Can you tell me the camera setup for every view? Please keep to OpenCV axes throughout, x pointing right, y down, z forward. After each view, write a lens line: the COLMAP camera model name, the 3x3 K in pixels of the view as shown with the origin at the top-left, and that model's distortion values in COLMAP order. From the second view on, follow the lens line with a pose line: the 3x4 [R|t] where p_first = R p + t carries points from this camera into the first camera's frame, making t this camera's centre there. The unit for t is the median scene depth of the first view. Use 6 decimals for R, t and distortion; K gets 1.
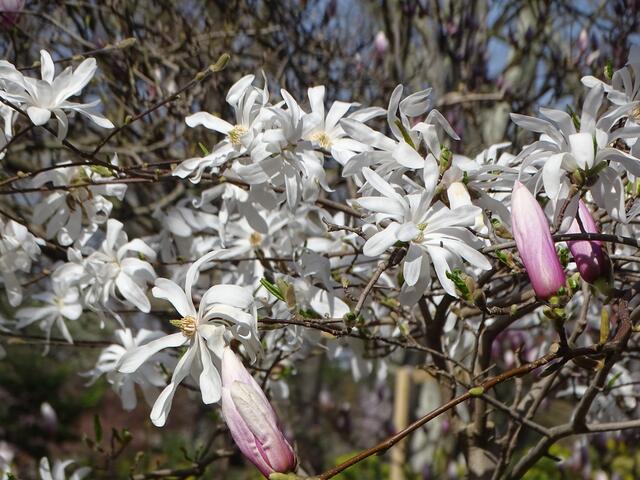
lens RADIAL K [[1987.6, 0, 320.0], [0, 1987.6, 240.0], [0, 0, 1]] dist [-0.036468, -0.643287]
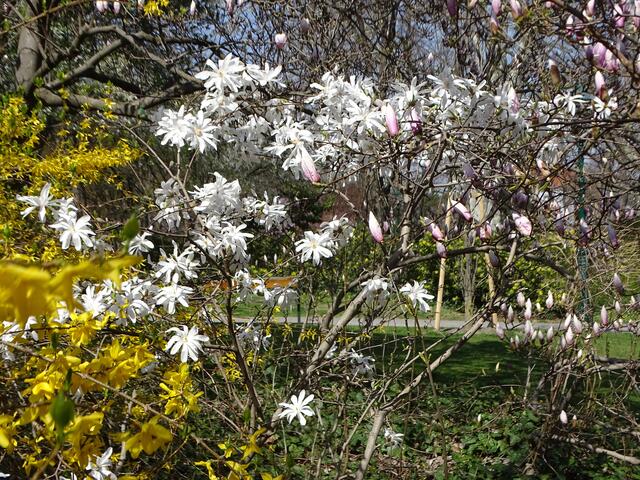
lens RADIAL K [[1412.1, 0, 320.0], [0, 1412.1, 240.0], [0, 0, 1]] dist [-0.023125, 0.002976]
pose [[0.982303, 0.043990, -0.182058, 0.378396], [-0.035794, 0.998203, 0.048061, 0.080099], [0.183845, -0.040694, 0.982112, -1.261893]]
